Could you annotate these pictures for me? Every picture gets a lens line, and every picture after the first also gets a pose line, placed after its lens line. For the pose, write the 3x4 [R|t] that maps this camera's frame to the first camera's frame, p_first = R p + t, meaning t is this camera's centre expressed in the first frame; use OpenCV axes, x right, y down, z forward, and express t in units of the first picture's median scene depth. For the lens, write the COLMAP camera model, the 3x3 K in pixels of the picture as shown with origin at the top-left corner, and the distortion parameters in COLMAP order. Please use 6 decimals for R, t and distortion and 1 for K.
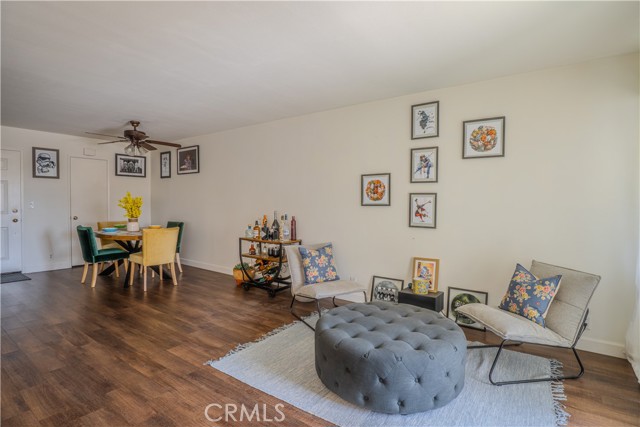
lens RADIAL K [[320.7, 0, 324.9], [0, 320.7, 214.3], [0, 0, 1]] dist [-0.034569, 0.009997]
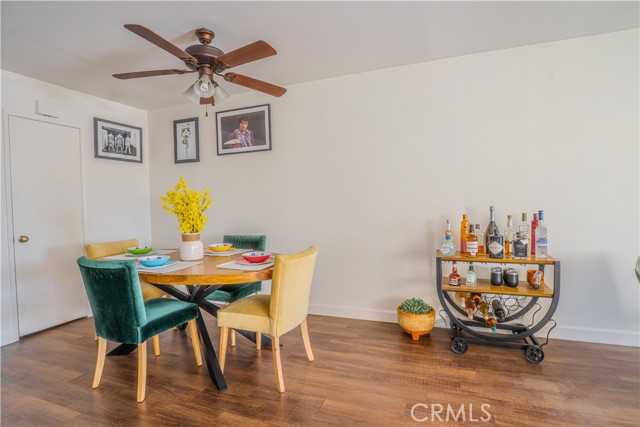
lens RADIAL K [[320.7, 0, 324.9], [0, 320.7, 214.3], [0, 0, 1]] dist [-0.034569, 0.009997]
pose [[0.968192, -0.038761, 0.247189, -0.476917], [0.040914, 0.999156, -0.003579, -0.006187], [-0.246842, 0.013579, 0.968961, 0.427404]]
